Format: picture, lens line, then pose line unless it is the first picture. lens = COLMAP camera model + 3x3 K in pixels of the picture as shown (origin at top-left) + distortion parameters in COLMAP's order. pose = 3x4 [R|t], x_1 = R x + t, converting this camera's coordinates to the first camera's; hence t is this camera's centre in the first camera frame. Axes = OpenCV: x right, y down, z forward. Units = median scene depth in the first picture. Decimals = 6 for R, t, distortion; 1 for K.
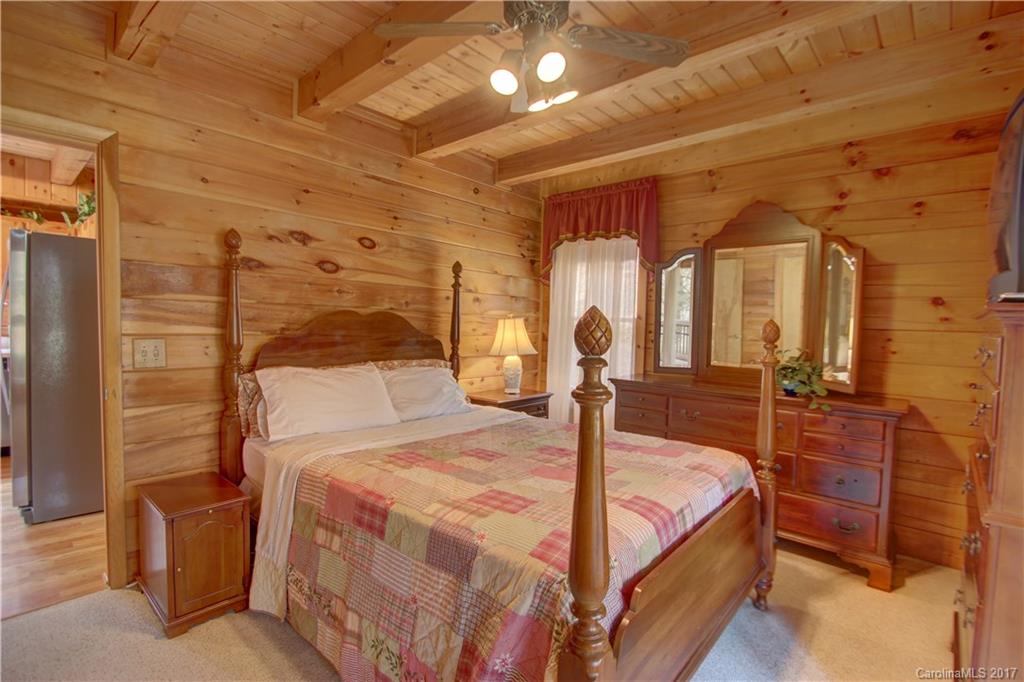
lens RADIAL K [[479.5, 0, 514.1], [0, 479.5, 340.5], [0, 0, 1]] dist [0.001977, -0.007688]
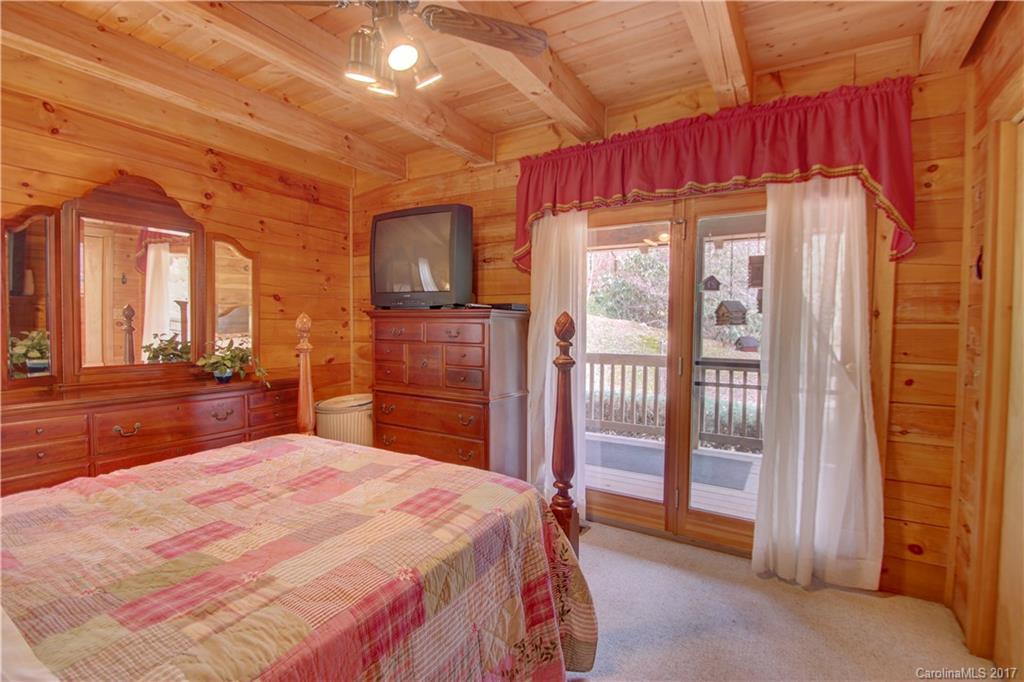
lens RADIAL K [[479.5, 0, 514.1], [0, 479.5, 340.5], [0, 0, 1]] dist [0.001977, -0.007688]
pose [[-0.195101, -0.060663, 0.978905, -0.777976], [0.022700, 0.997539, 0.066342, -0.044788], [-0.980520, 0.035164, -0.193244, 0.780126]]
